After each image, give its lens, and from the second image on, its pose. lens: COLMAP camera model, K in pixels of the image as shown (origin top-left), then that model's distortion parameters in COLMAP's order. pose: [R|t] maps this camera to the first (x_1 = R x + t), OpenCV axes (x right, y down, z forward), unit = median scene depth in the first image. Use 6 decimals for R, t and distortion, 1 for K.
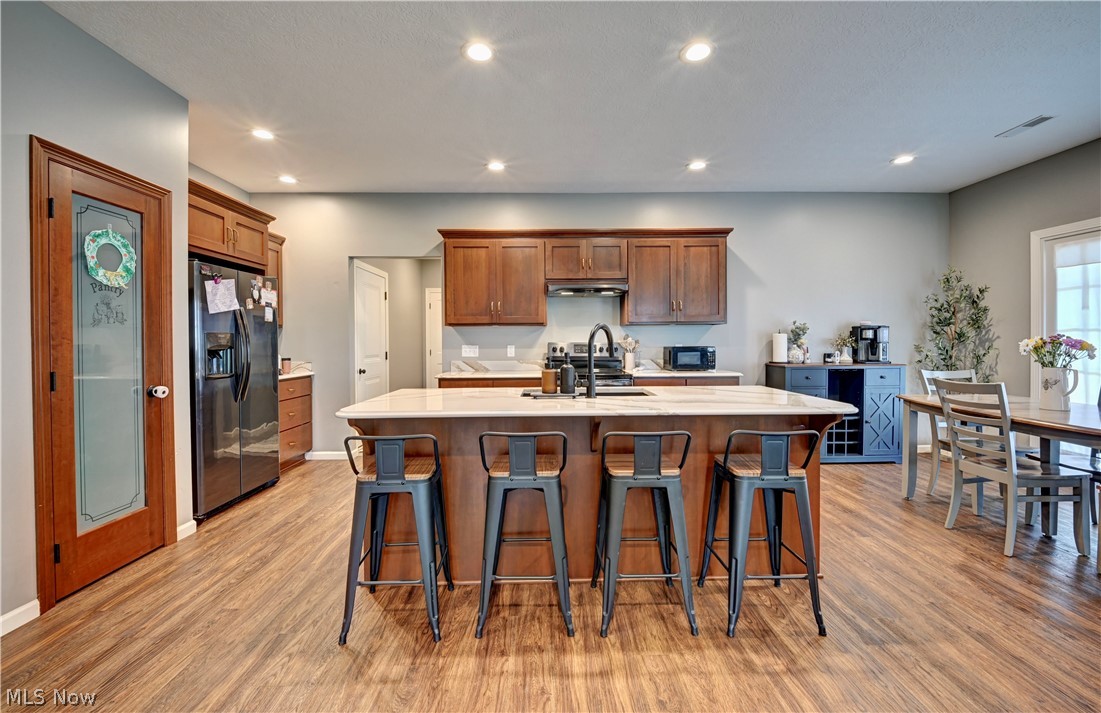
lens RADIAL K [[452.5, 0, 553.3], [0, 452.5, 344.6], [0, 0, 1]] dist [-0.006694, -0.000242]
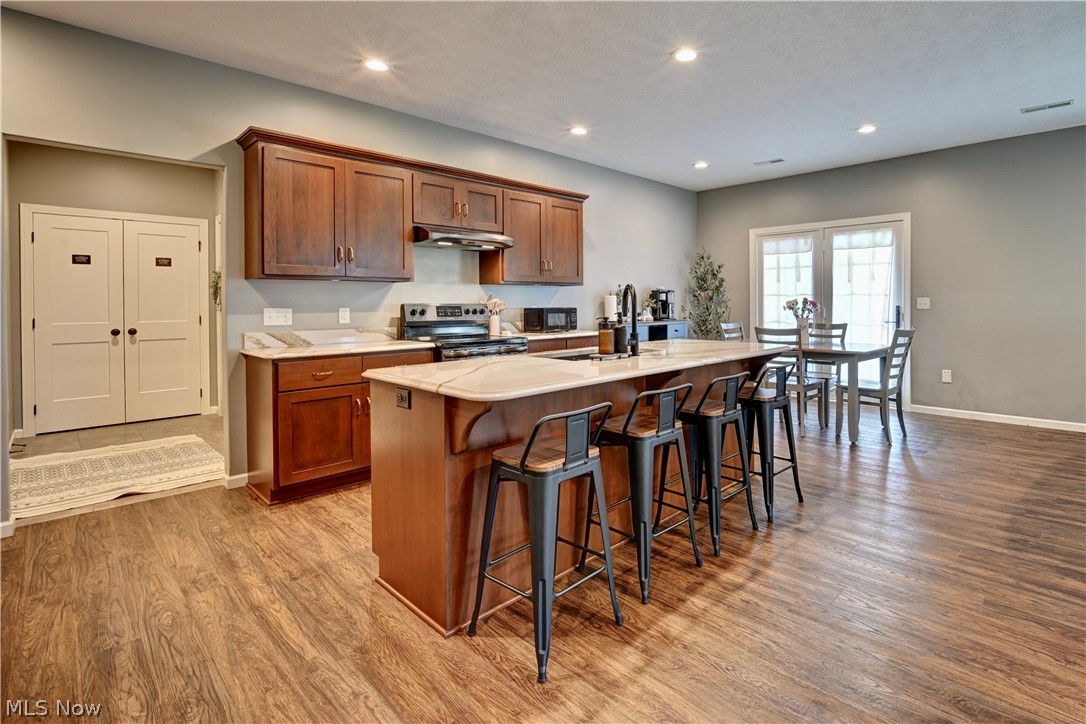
lens RADIAL K [[519.7, 0, 634.9], [0, 519.7, 303.6], [0, 0, 1]] dist [0.013511, -0.000462]
pose [[0.673921, -0.000244, 0.738803, -0.495532], [0.006916, 0.999958, -0.005979, 0.004118], [-0.738771, 0.009139, 0.673895, 0.123165]]
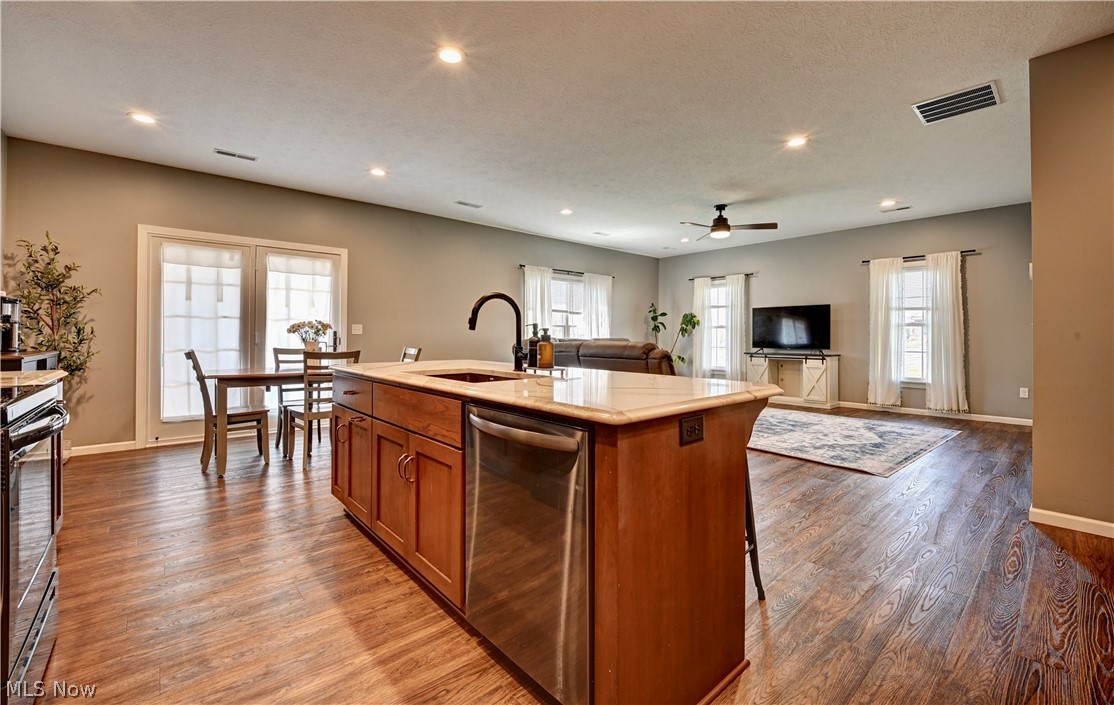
lens RADIAL K [[460.4, 0, 560.7], [0, 460.4, 340.8], [0, 0, 1]] dist [-0.017176, -0.000249]
pose [[-0.655104, -0.002199, 0.755535, -0.447992], [0.005551, 0.999955, 0.007723, 0.029437], [-0.755518, 0.009254, -0.655062, 0.990947]]
